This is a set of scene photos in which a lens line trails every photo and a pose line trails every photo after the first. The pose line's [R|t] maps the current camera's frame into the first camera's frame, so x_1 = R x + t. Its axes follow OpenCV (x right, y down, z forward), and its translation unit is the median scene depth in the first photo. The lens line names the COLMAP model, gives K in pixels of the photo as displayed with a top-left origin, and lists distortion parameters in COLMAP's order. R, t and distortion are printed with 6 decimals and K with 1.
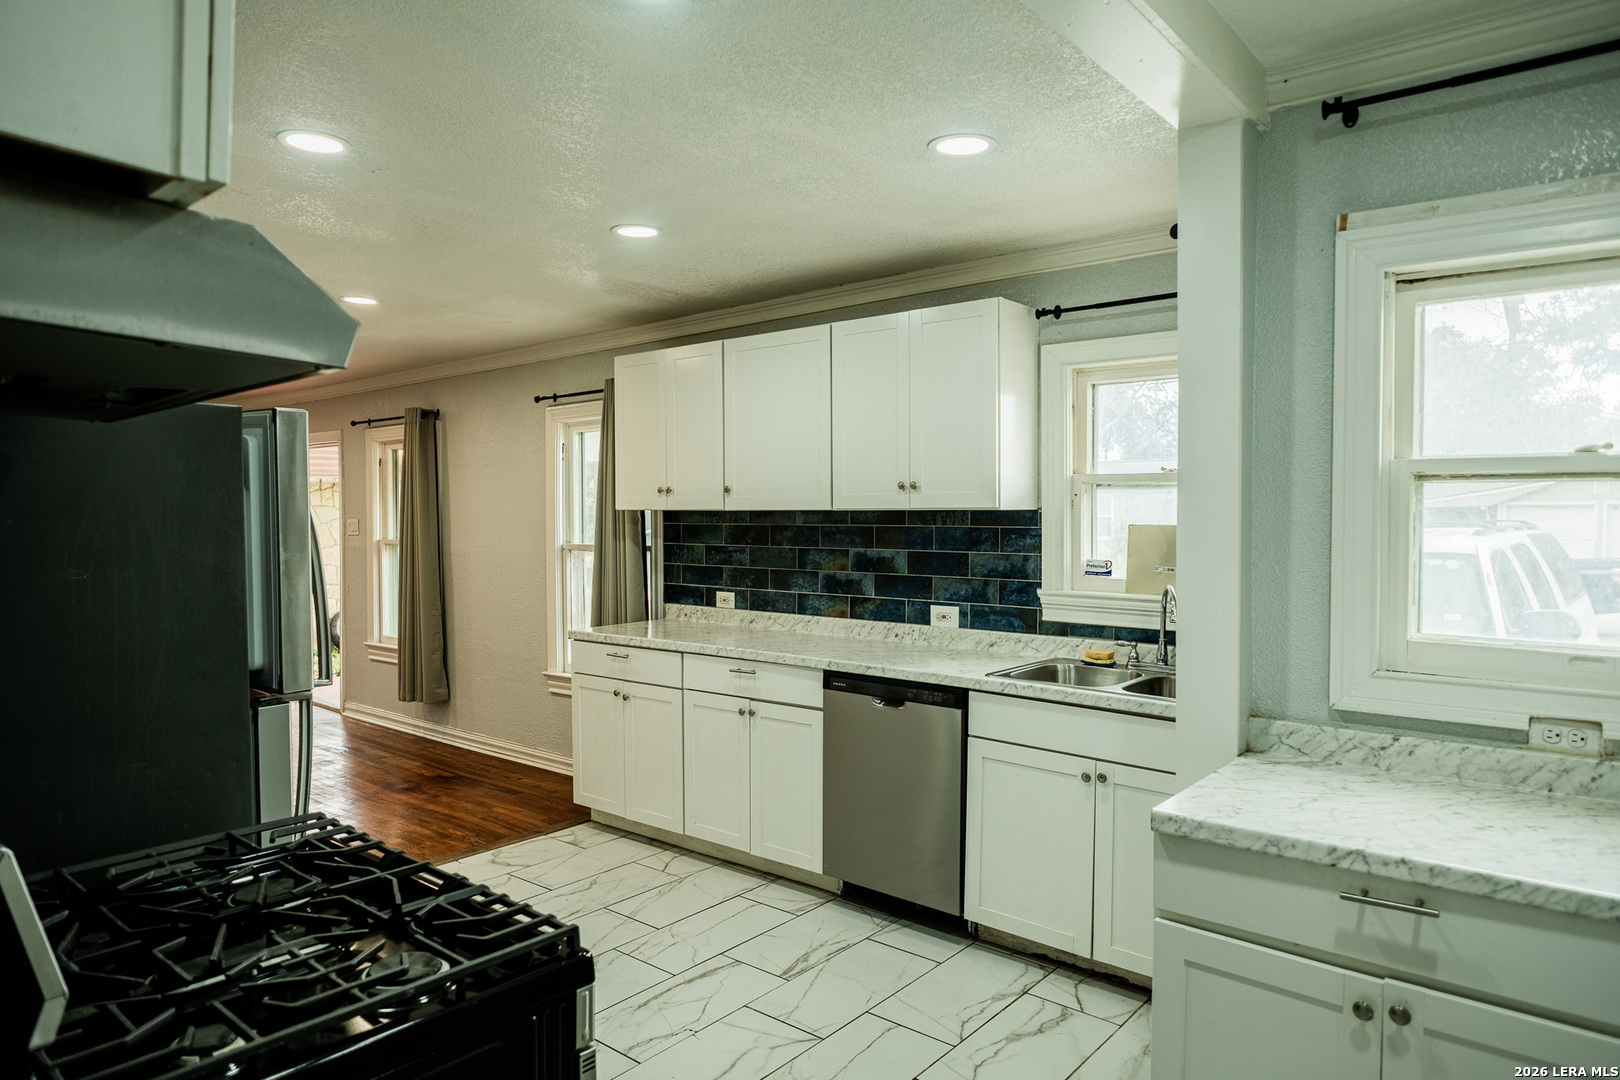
lens RADIAL K [[1006.7, 0, 810.0], [0, 1006.7, 540.0], [0, 0, 1]] dist [-0.009277, 0.005998]
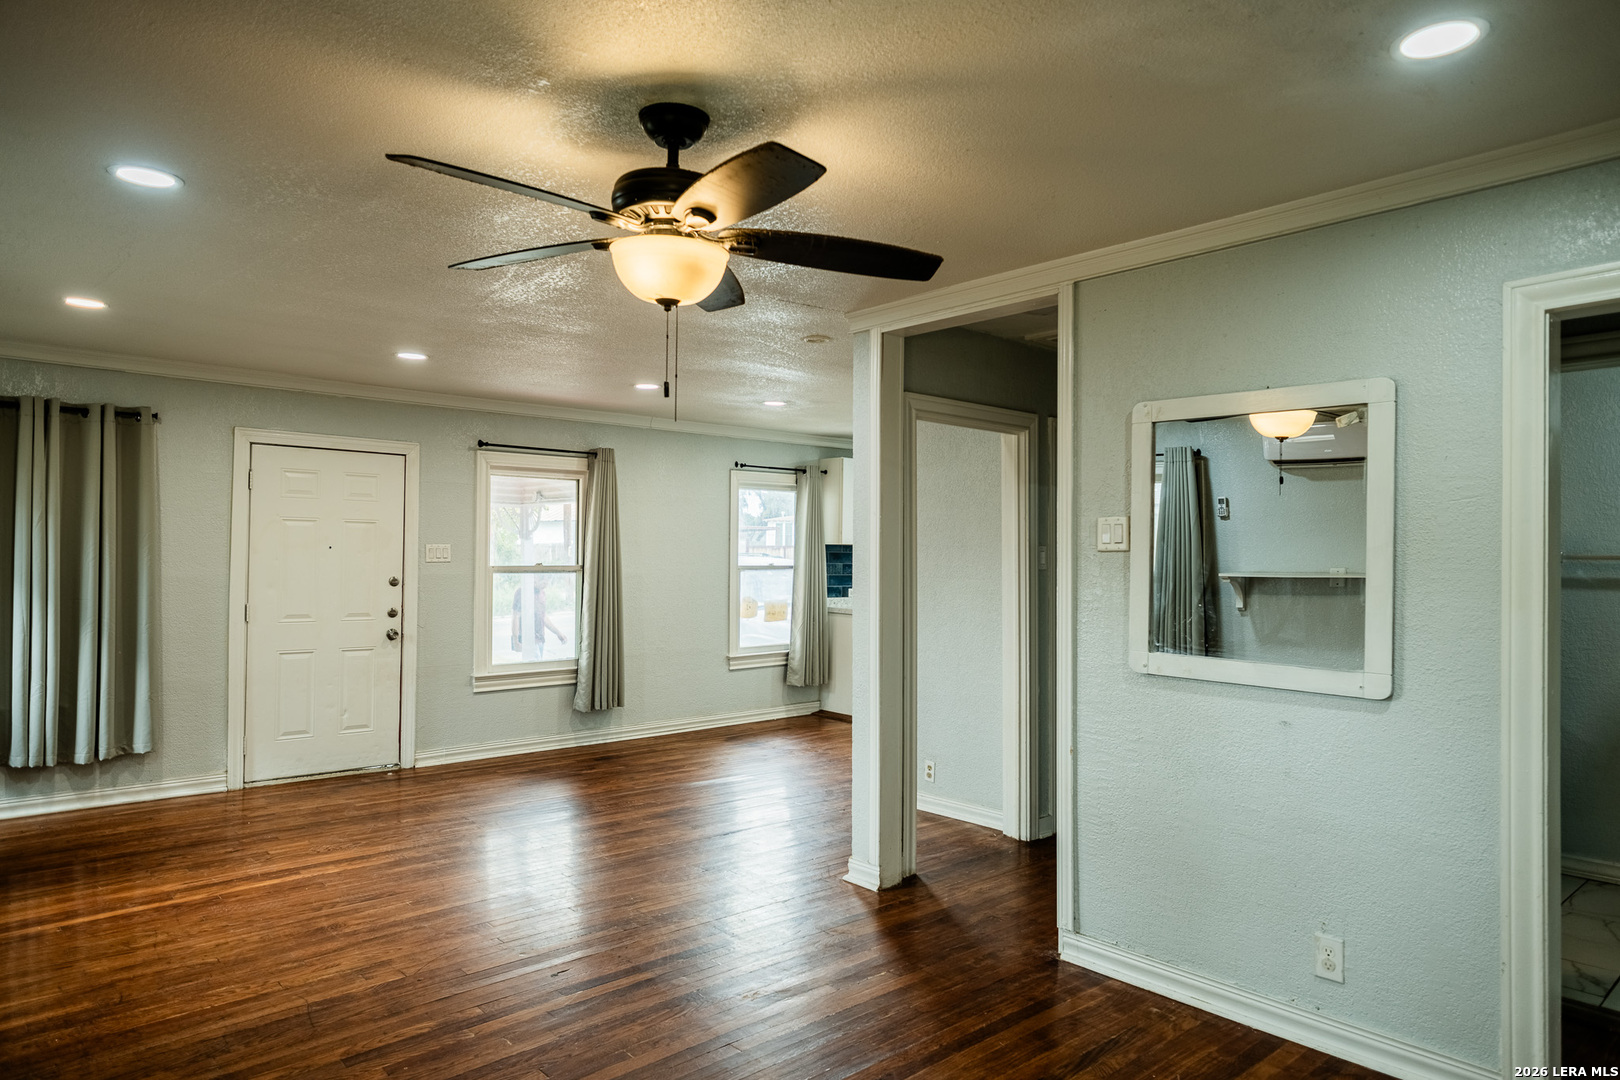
lens RADIAL K [[1004.0, 0, 810.0], [0, 1004.0, 540.0], [0, 0, 1]] dist [-0.009205, 0.004999]
pose [[0.138935, 0.021437, 0.990069, -2.182051], [0.014282, 0.999618, -0.023648, 0.004523], [-0.990198, 0.017426, 0.138576, 0.917534]]
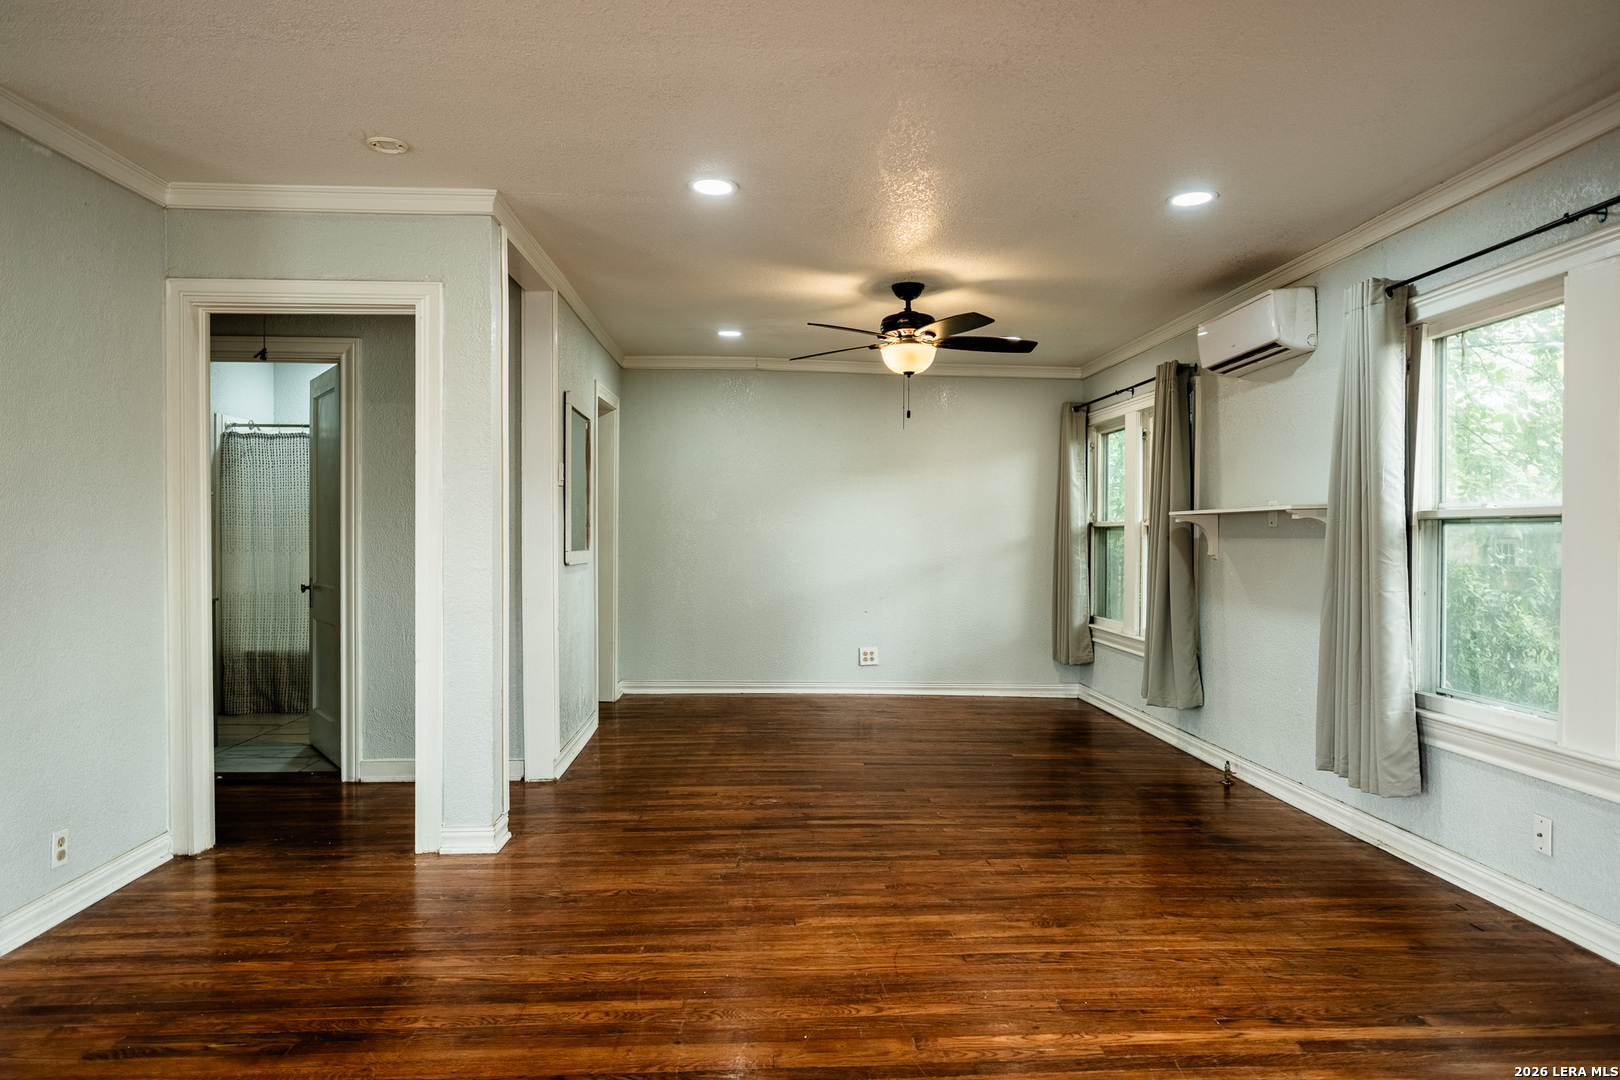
lens RADIAL K [[1004.0, 0, 810.0], [0, 1004.0, 540.0], [0, 0, 1]] dist [-0.009205, 0.004999]
pose [[-0.728853, 0.010035, -0.684596, -0.809850], [-0.016848, 0.999327, 0.032585, 0.018078], [0.684462, 0.035284, -0.728194, 1.817929]]
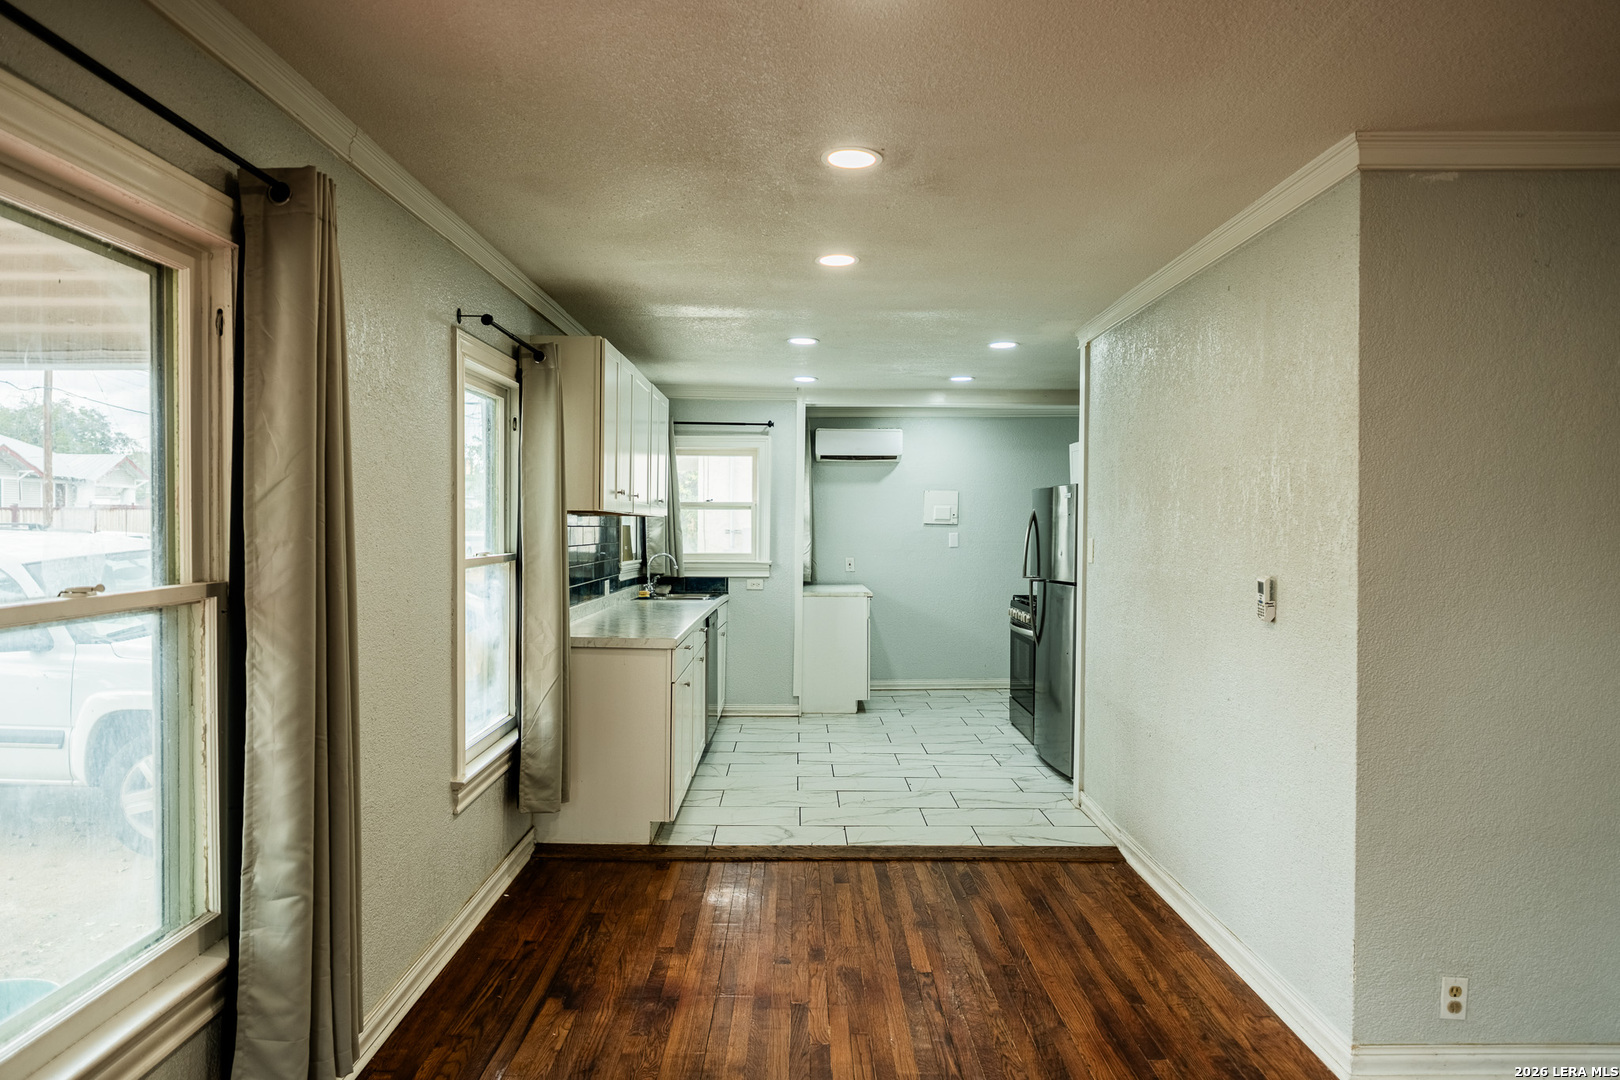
lens RADIAL K [[1006.7, 0, 810.0], [0, 1006.7, 540.0], [0, 0, 1]] dist [-0.009277, 0.005998]
pose [[-0.650952, -0.009486, 0.759060, -1.105954], [0.015976, 0.999529, 0.026192, -0.026297], [-0.758951, 0.029176, -0.650494, 1.618639]]
